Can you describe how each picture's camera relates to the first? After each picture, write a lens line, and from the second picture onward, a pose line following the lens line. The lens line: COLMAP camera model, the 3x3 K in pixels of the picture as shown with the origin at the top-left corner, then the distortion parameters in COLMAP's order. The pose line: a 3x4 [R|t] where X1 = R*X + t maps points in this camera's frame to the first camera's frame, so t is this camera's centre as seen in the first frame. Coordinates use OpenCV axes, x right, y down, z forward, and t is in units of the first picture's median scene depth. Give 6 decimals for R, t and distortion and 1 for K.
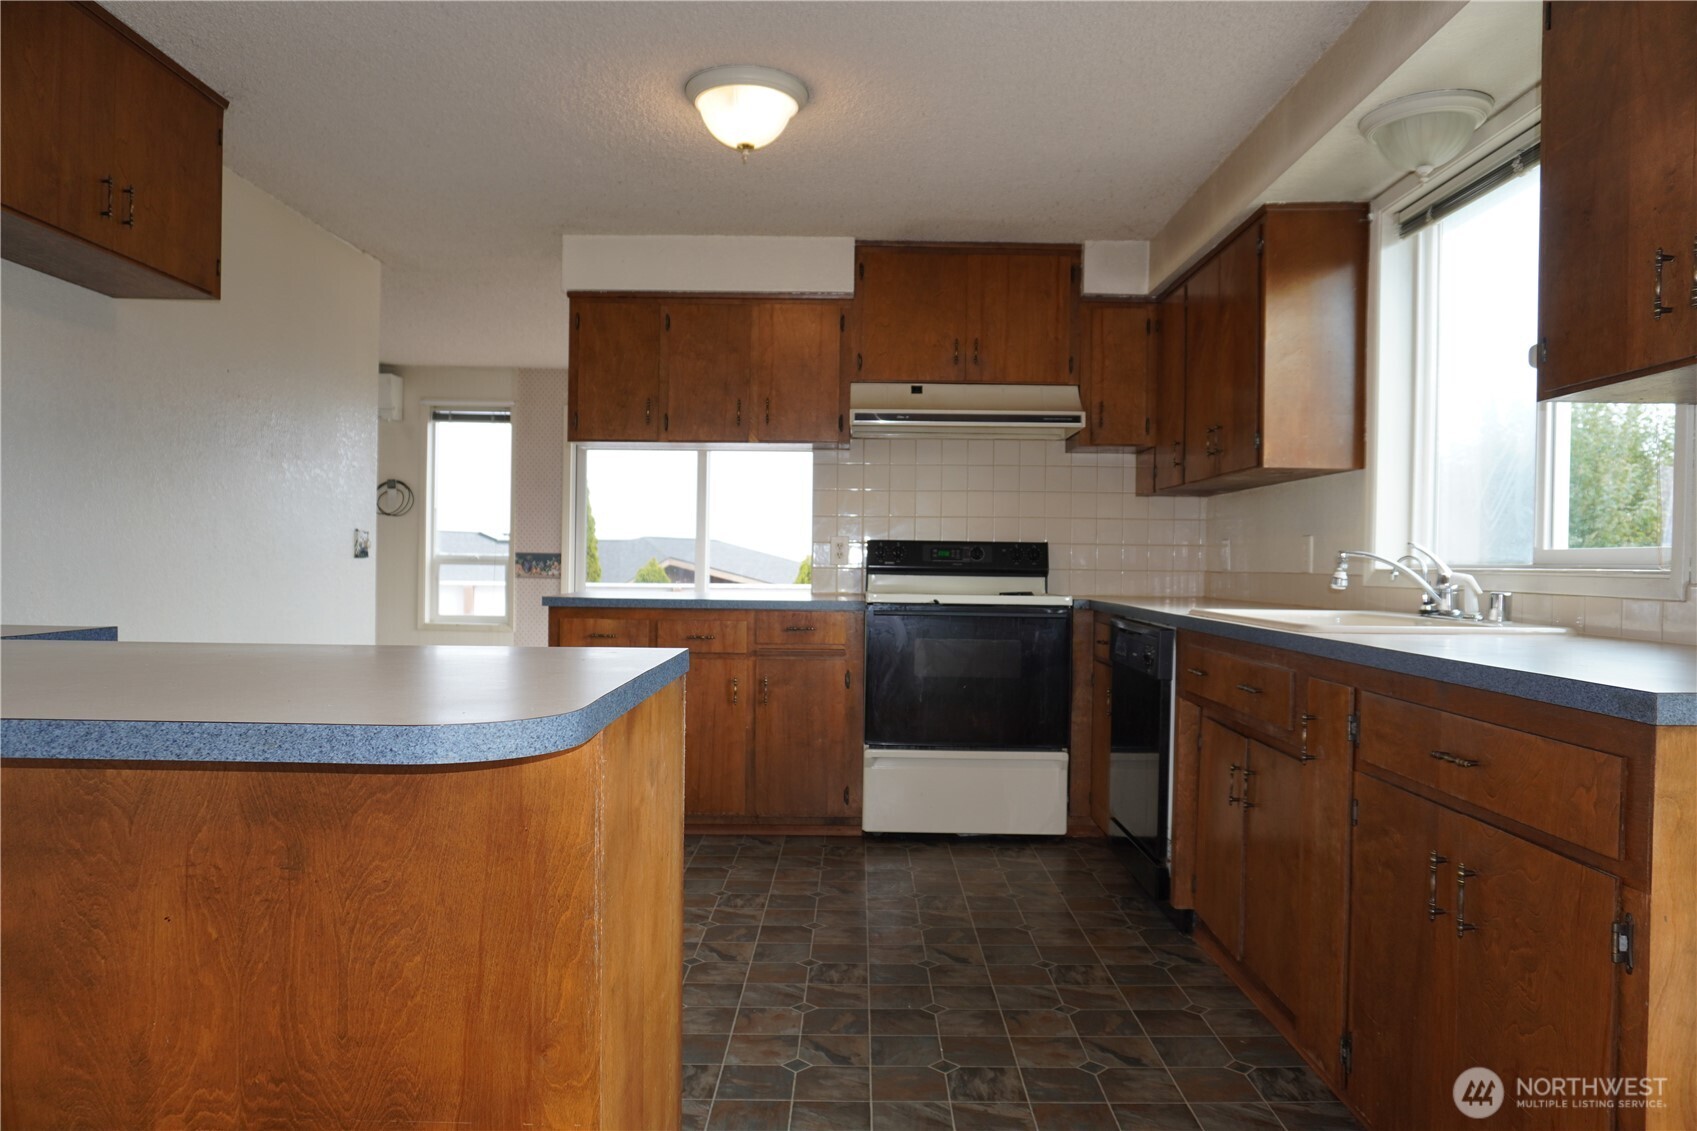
lens RADIAL K [[1133.2, 0, 857.8], [0, 1133.2, 568.3], [0, 0, 1]] dist [-0.038307, 0.026917]
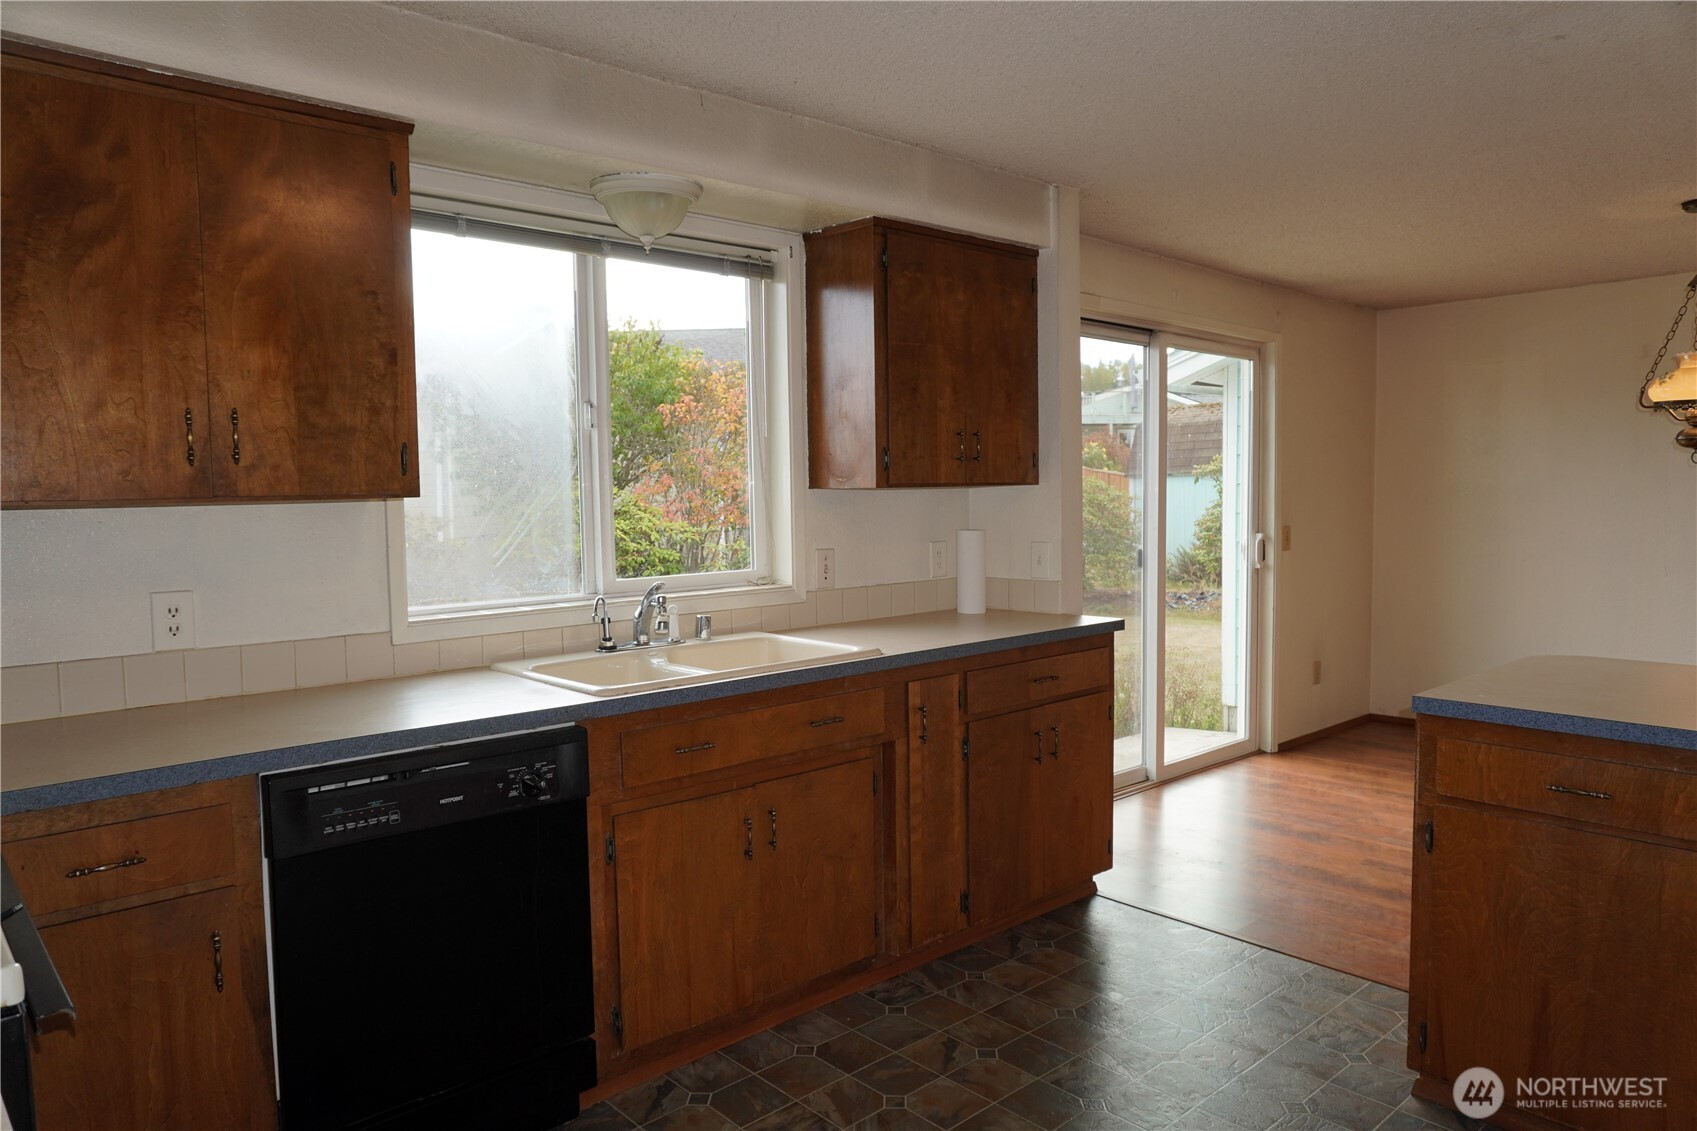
lens RADIAL K [[1133.2, 0, 855.6], [0, 1133.2, 568.3], [0, 0, 1]] dist [-0.038307, 0.026917]
pose [[-0.674895, -0.053006, 0.736008, -0.267611], [0.011722, 0.996521, 0.082516, -0.074657], [-0.737821, 0.064316, -0.671926, 0.947979]]
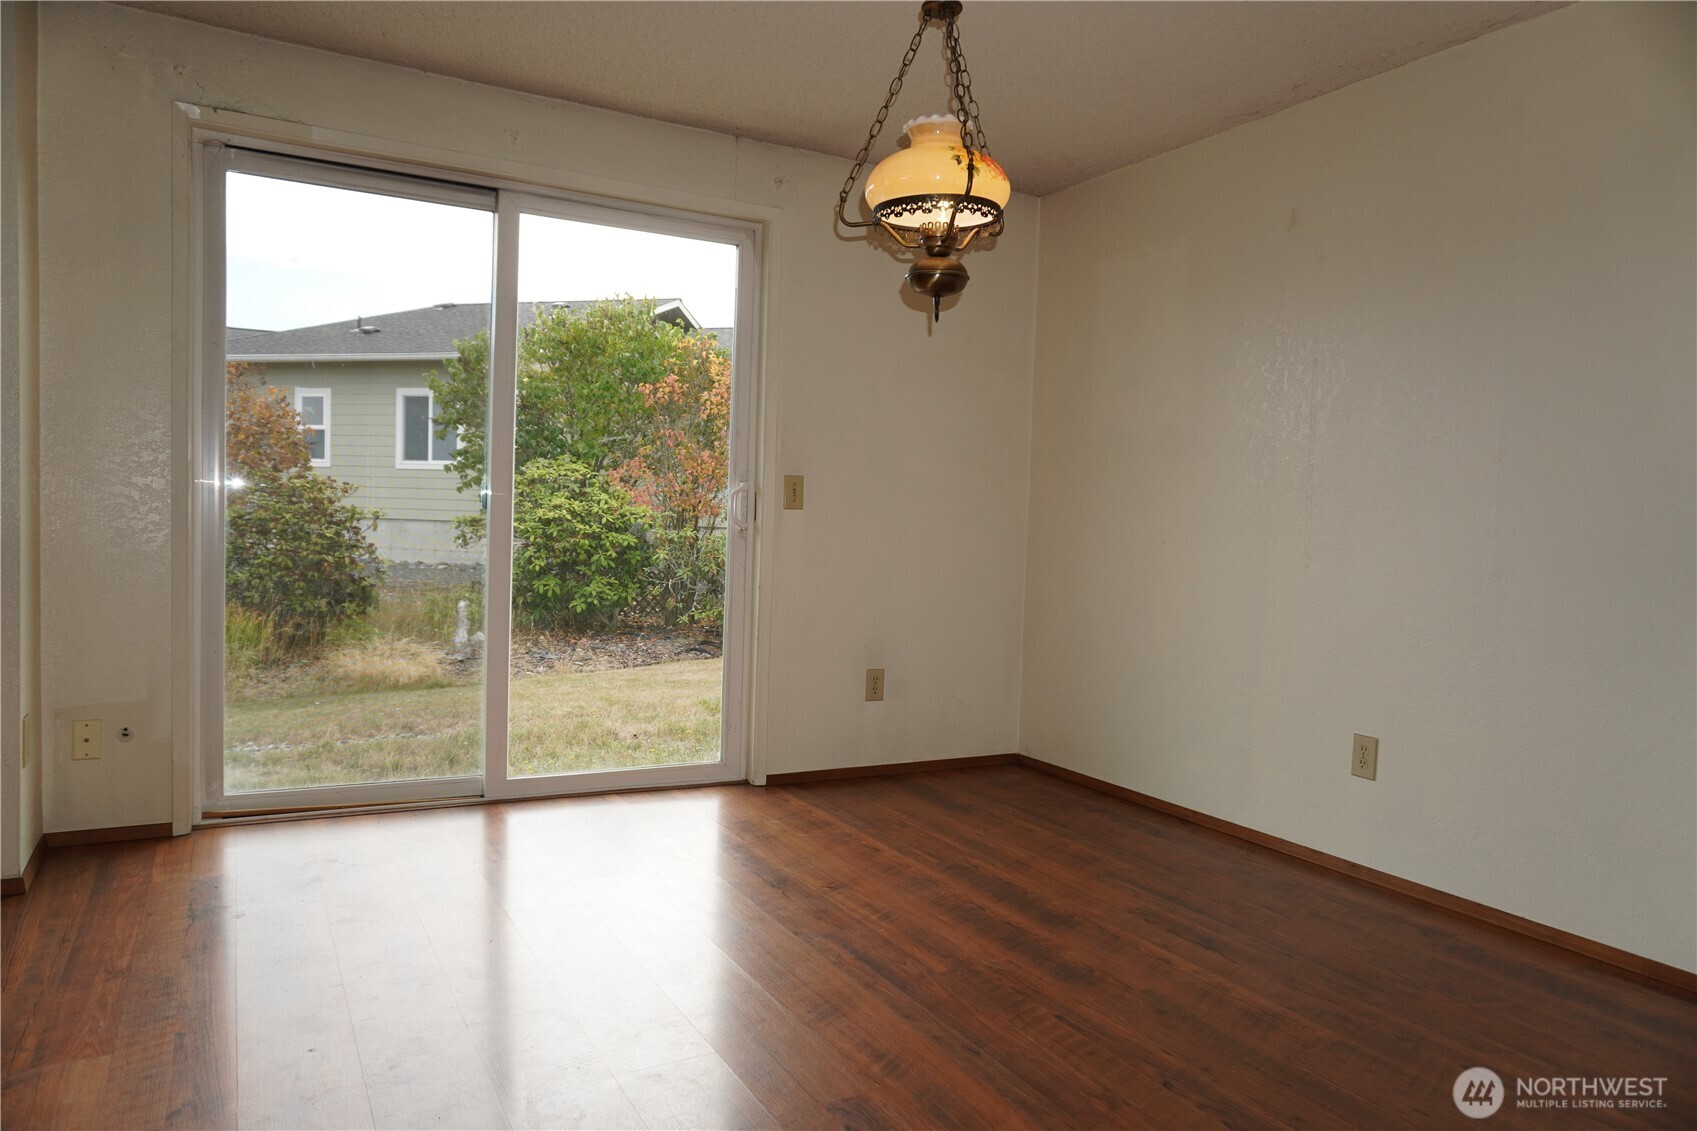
lens RADIAL K [[1133.2, 0, 843.9], [0, 1133.2, 569.2], [0, 0, 1]] dist [-0.038307, 0.026917]
pose [[-0.476790, -0.072833, 0.875994, -0.494951], [-0.029425, 0.997325, 0.066905, 0.001332], [-0.878524, 0.006124, -0.477658, 0.140829]]
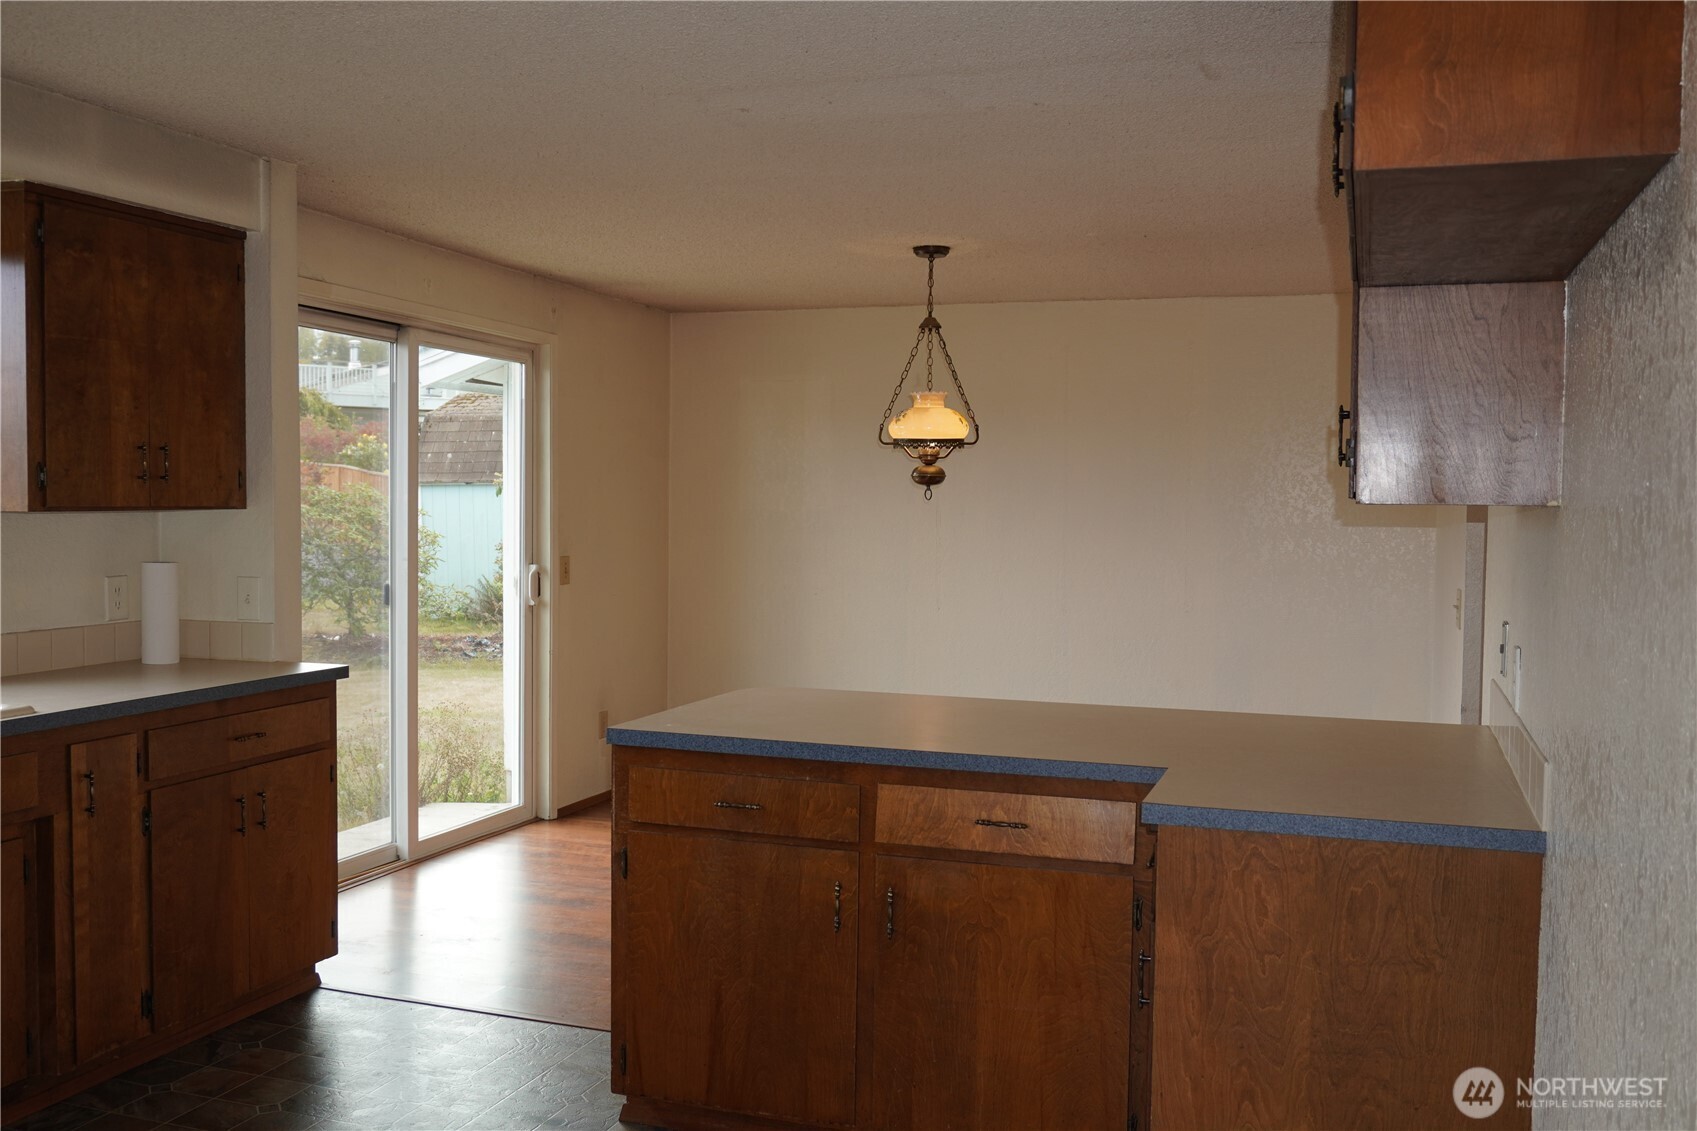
lens RADIAL K [[1548.9, 0, 849.5], [0, 1548.9, 579.9], [0, 0, 1]] dist [-0.013908, 0.000000]
pose [[-0.945868, -0.040118, 0.322063, -0.408983], [-0.020542, 0.997741, 0.063957, -0.091118], [-0.323902, 0.053879, -0.944555, 1.073859]]
